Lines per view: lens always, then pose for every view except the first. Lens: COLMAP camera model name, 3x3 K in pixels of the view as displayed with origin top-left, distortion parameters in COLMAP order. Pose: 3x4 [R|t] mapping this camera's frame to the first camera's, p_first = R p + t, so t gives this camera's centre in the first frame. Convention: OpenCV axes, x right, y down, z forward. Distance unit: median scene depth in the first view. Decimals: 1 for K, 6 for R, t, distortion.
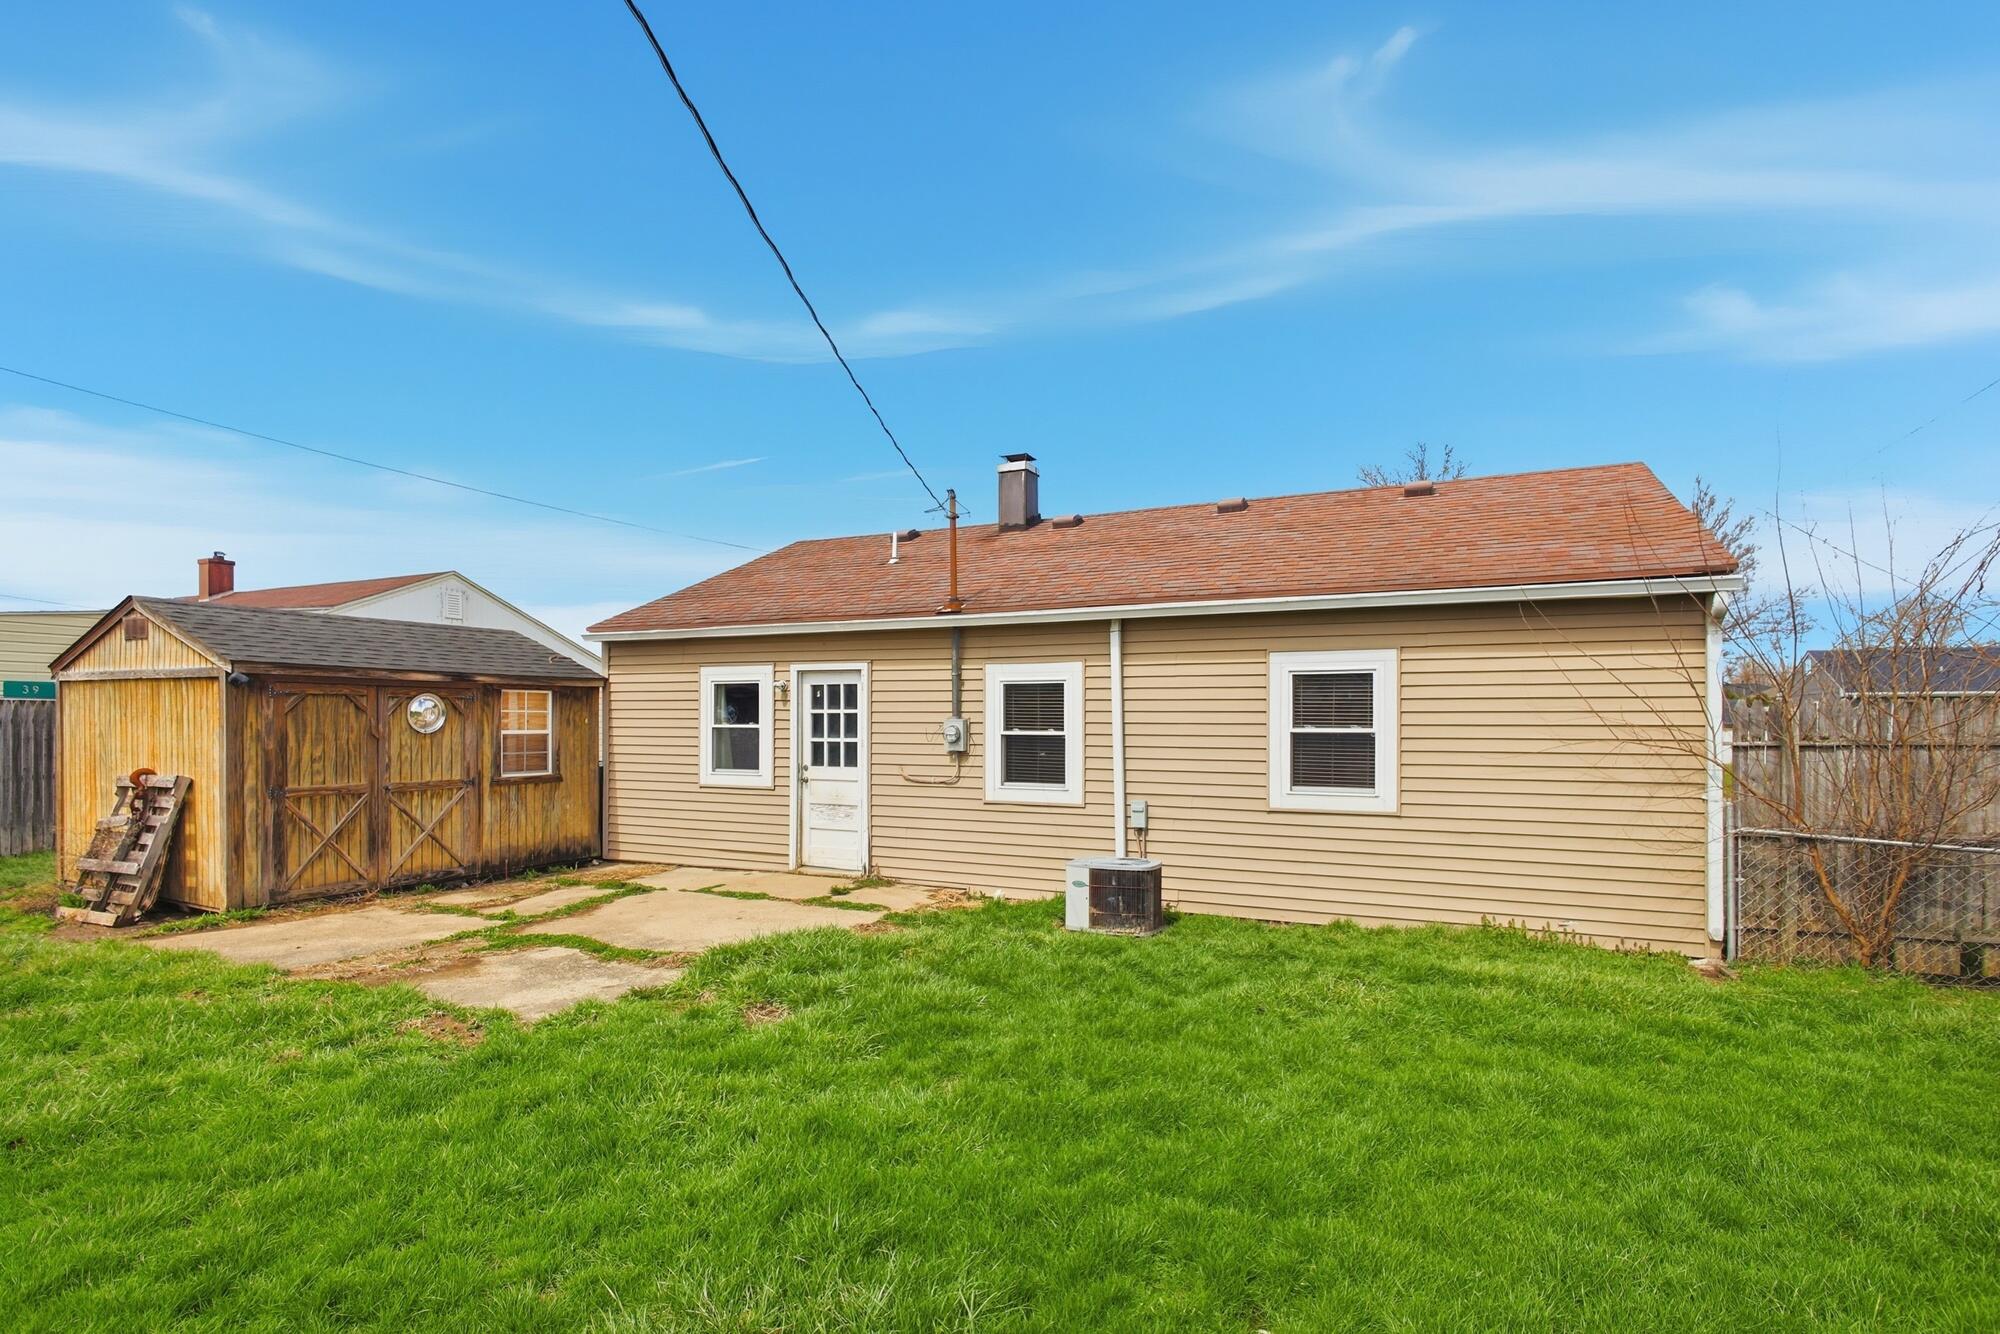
lens RADIAL K [[946.5, 0, 998.0], [0, 946.5, 677.2], [0, 0, 1]] dist [-0.001792, -0.000302]
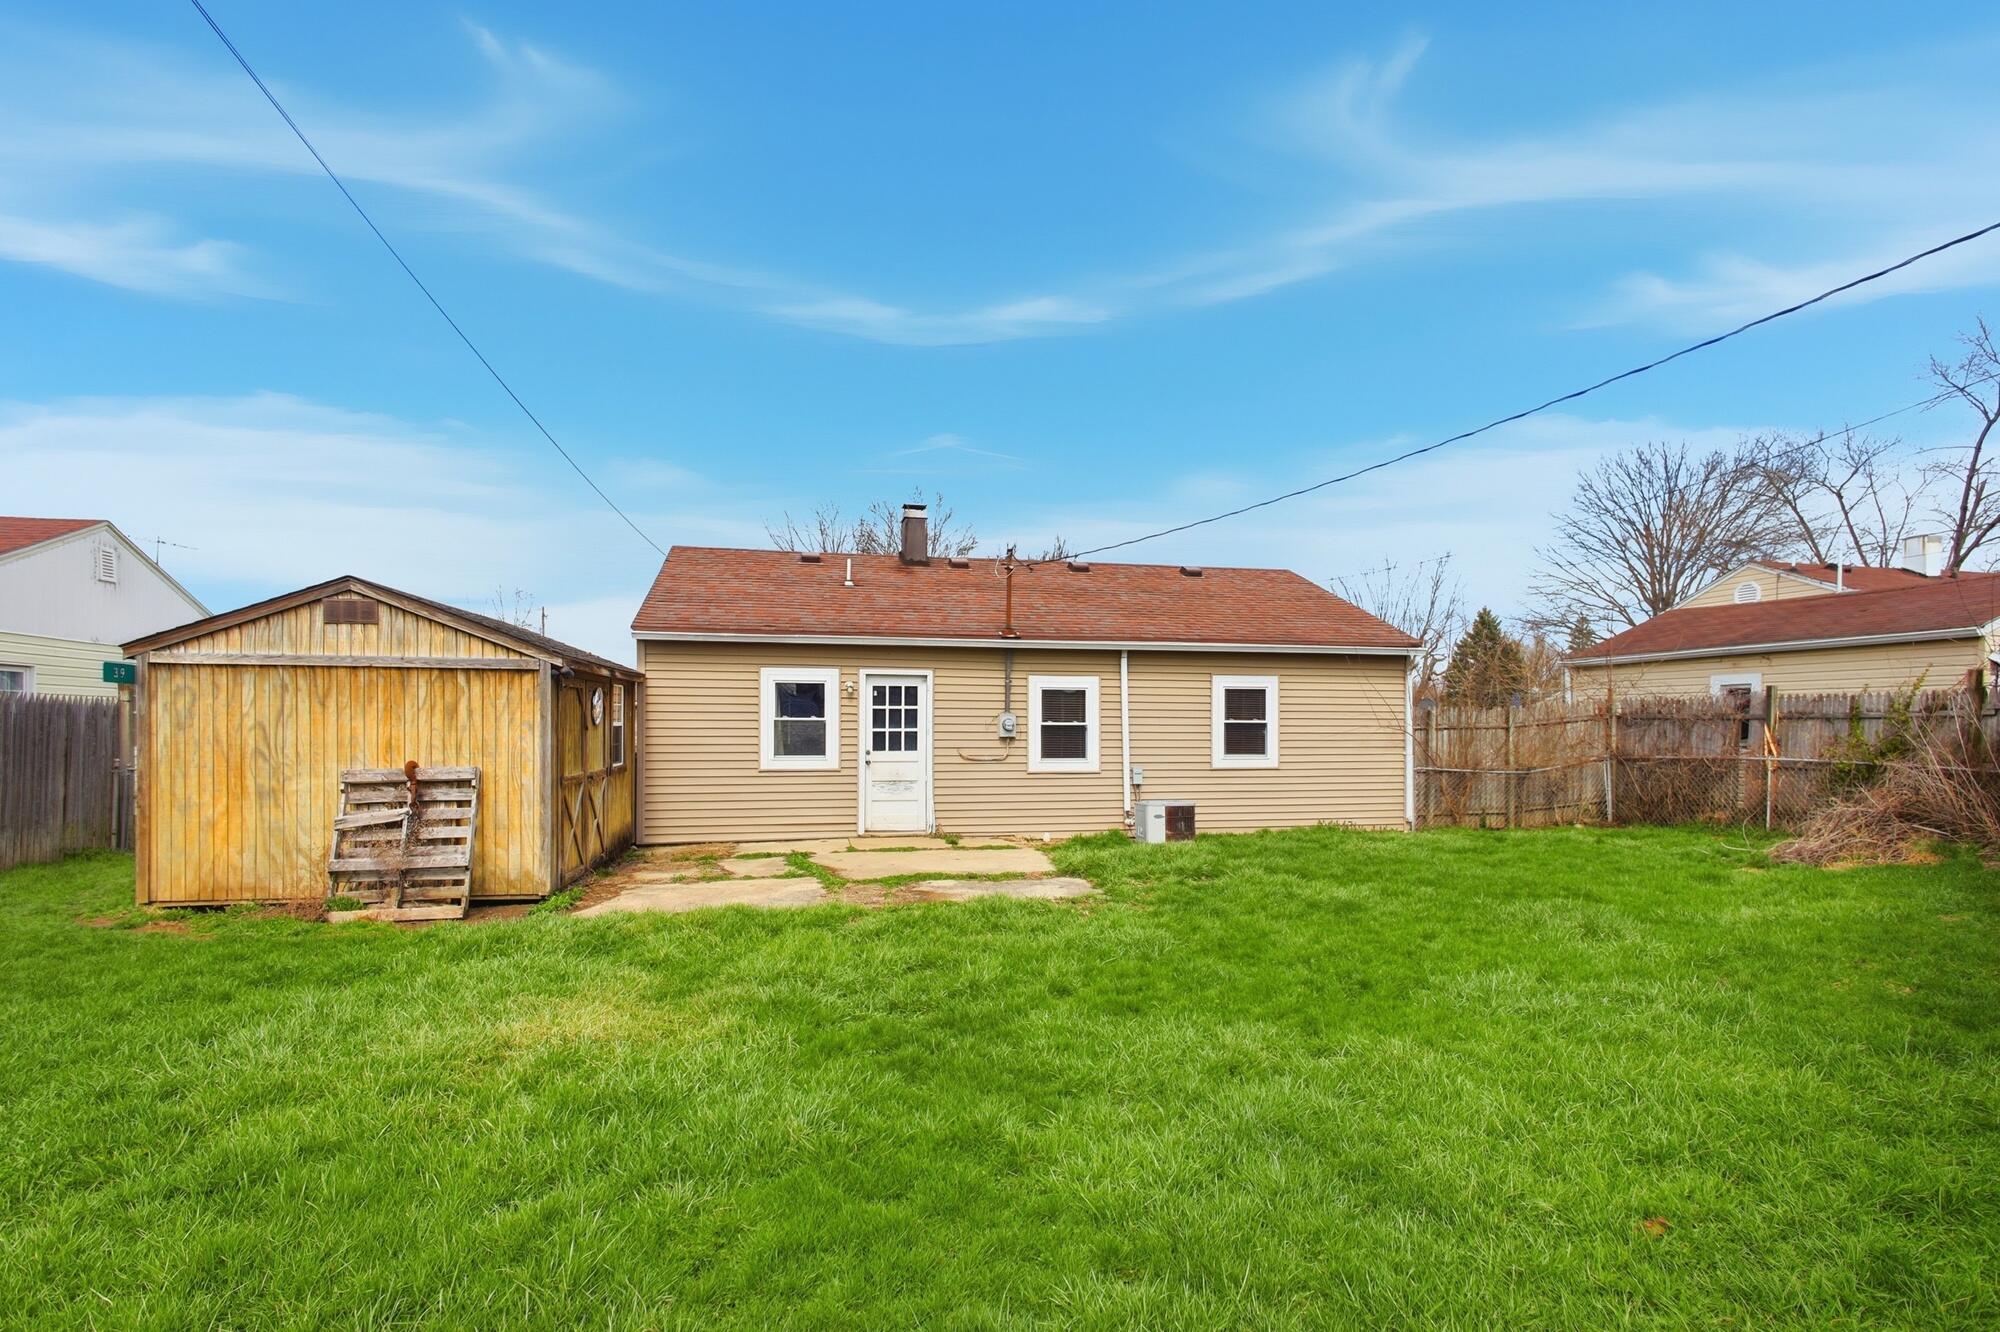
lens RADIAL K [[946.5, 0, 998.0], [0, 946.5, 676.2], [0, 0, 1]] dist [-0.001792, -0.000302]
pose [[0.810815, 0.029658, 0.584550, -0.897398], [-0.029608, 0.999515, -0.009642, 0.002627], [-0.584553, -0.009490, 0.811300, -0.122826]]
